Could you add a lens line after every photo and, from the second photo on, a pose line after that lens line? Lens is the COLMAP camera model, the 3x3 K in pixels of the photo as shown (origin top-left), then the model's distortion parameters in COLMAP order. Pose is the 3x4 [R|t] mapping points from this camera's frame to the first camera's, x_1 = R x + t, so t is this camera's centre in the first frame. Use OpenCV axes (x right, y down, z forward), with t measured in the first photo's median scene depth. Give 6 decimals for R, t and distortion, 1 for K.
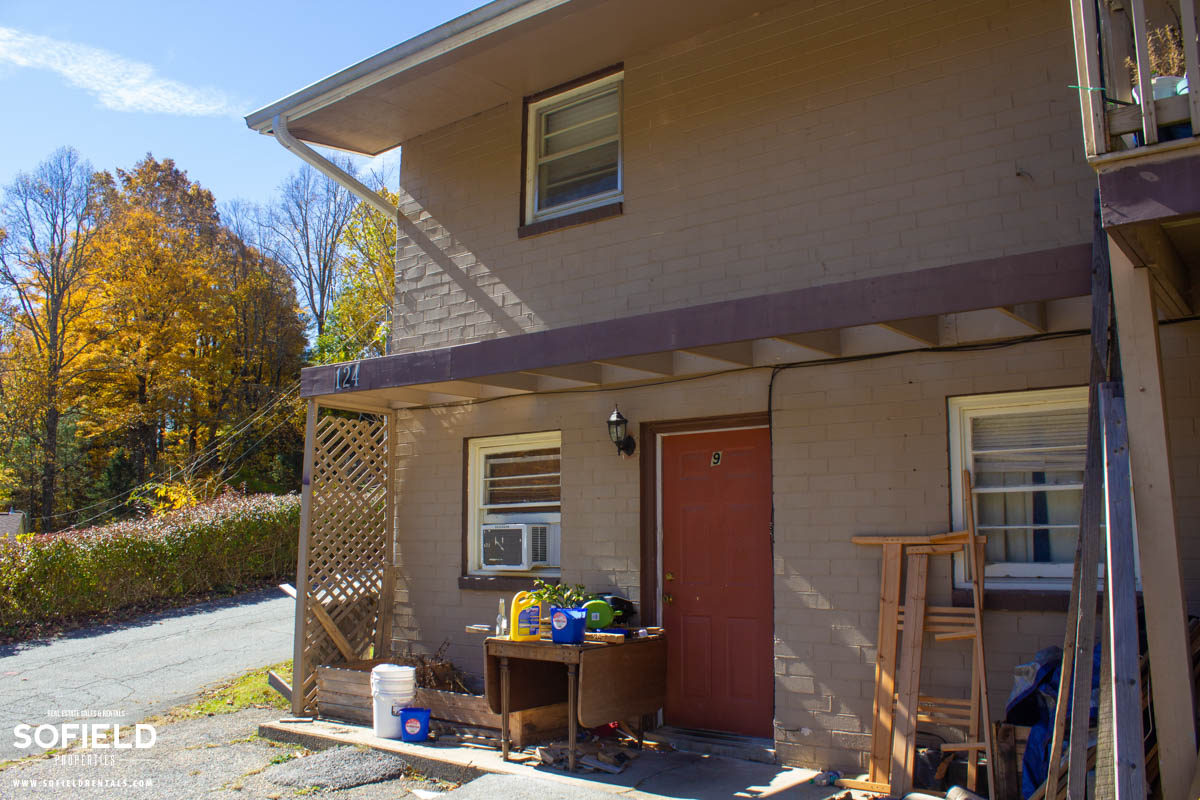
lens RADIAL K [[1001.7, 0, 598.4], [0, 1001.7, 413.6], [0, 0, 1]] dist [-0.161981, 0.136165]
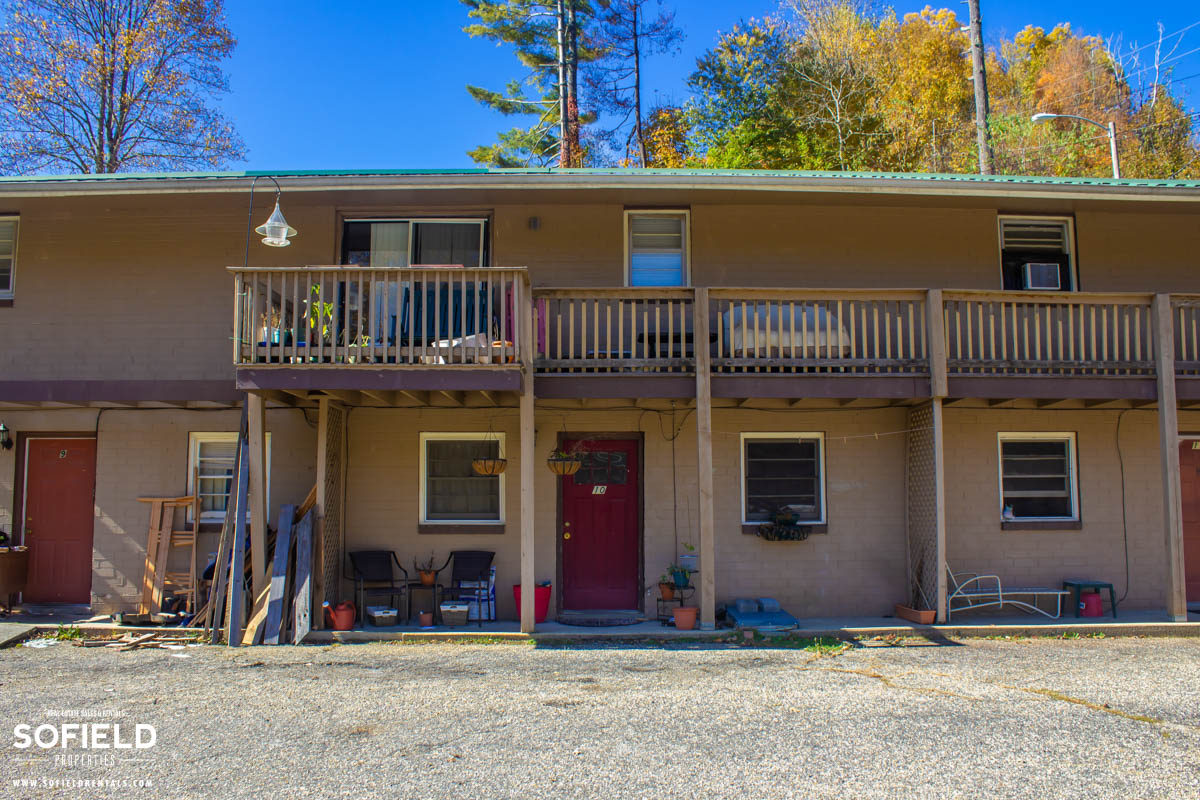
lens RADIAL K [[1026.6, 0, 593.9], [0, 1026.6, 408.2], [0, 0, 1]] dist [-0.165888, 0.150676]
pose [[0.783647, 0.061638, 0.618141, -0.283601], [-0.074821, 0.997186, -0.004580, -0.118248], [-0.616684, -0.042661, 0.786054, -1.171776]]
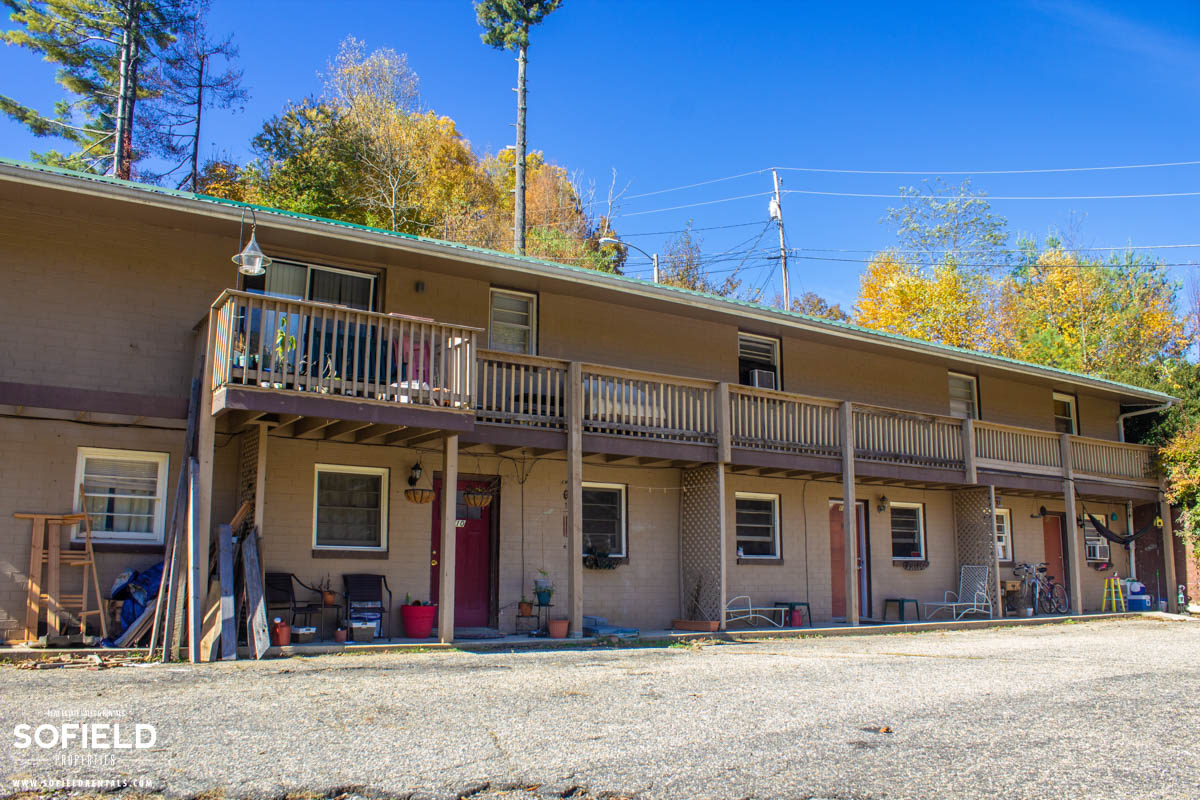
lens RADIAL K [[1001.7, 0, 598.4], [0, 1001.7, 413.6], [0, 0, 1]] dist [-0.161981, 0.136165]
pose [[0.328473, 0.156242, 0.931501, -1.099917], [-0.117328, 0.985334, -0.123898, 0.035912], [-0.937198, -0.068594, 0.341987, -0.631540]]
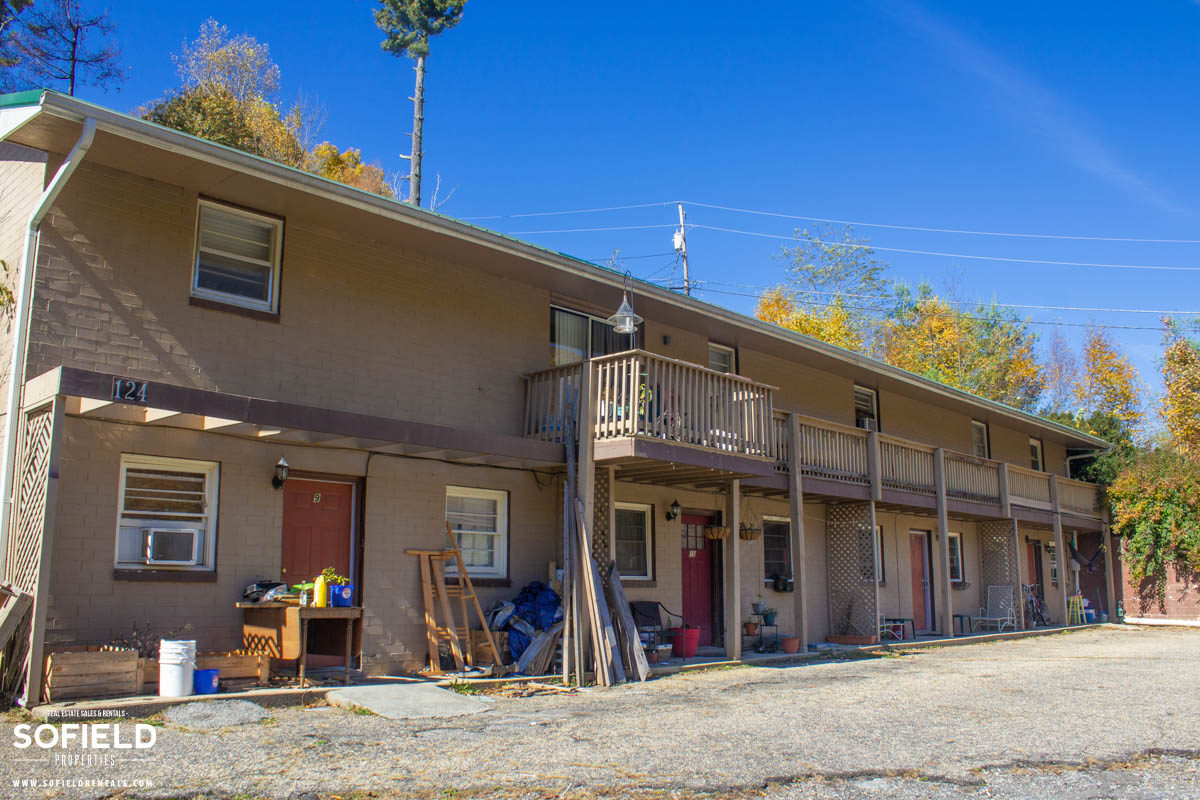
lens RADIAL K [[1026.6, 0, 593.9], [0, 1026.6, 408.2], [0, 0, 1]] dist [-0.165888, 0.150676]
pose [[0.100580, 0.177670, 0.978937, -1.708901], [-0.119873, 0.978923, -0.165351, 0.140178], [-0.987681, -0.100717, 0.119758, 0.438841]]
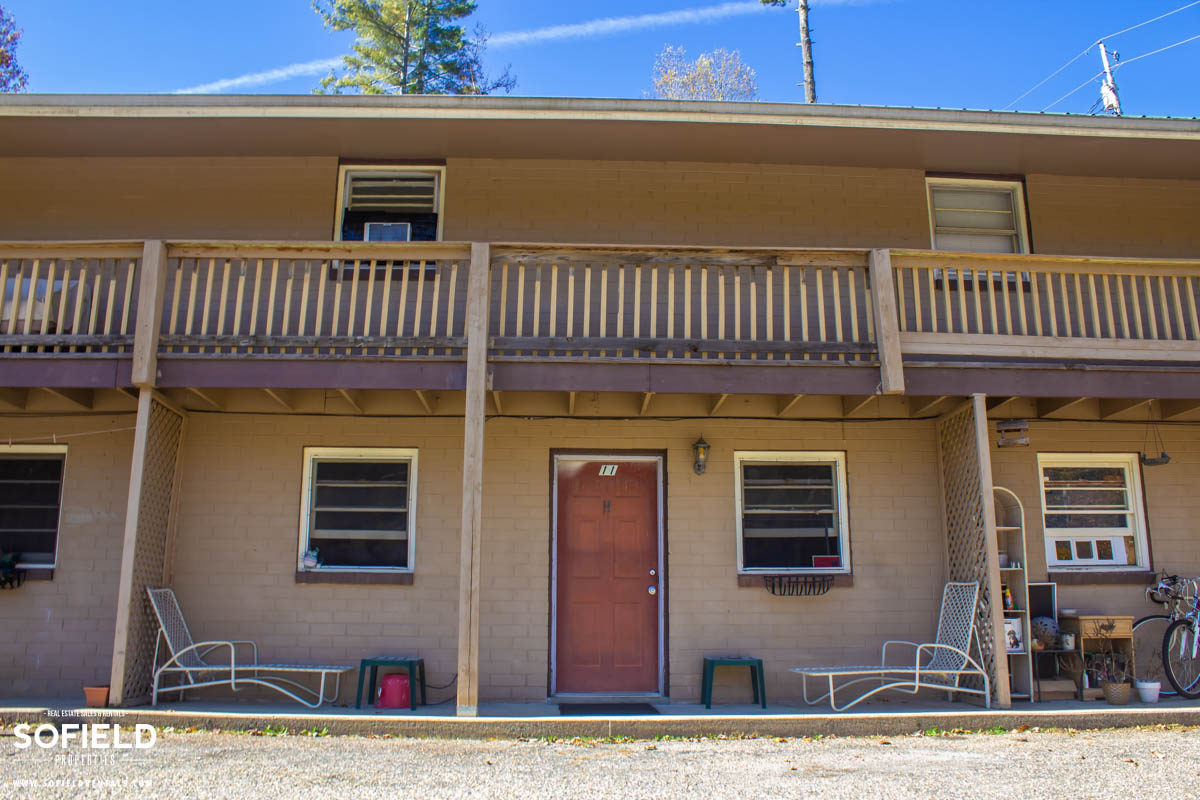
lens RADIAL K [[1001.7, 0, 598.4], [0, 1001.7, 413.6], [0, 0, 1]] dist [-0.161981, 0.136165]
pose [[0.763954, 0.133653, 0.631277, 1.062522], [-0.076955, 0.990203, -0.116515, -0.050966], [-0.640665, 0.040433, 0.766755, -1.481483]]
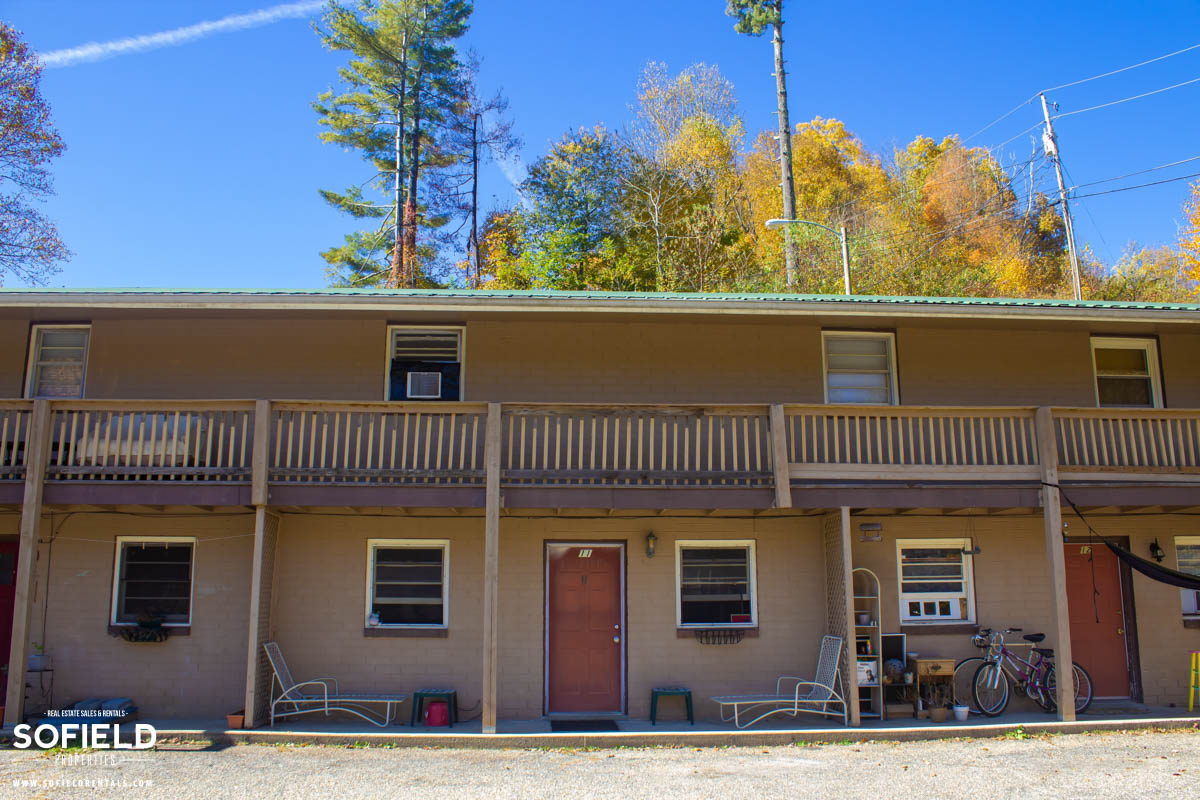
lens RADIAL K [[1001.7, 0, 598.4], [0, 1001.7, 413.6], [0, 0, 1]] dist [-0.161981, 0.136165]
pose [[0.757219, 0.116817, 0.642630, 0.665697], [-0.074801, 0.992913, -0.092352, -0.246724], [-0.648864, 0.021862, 0.760591, -1.962995]]
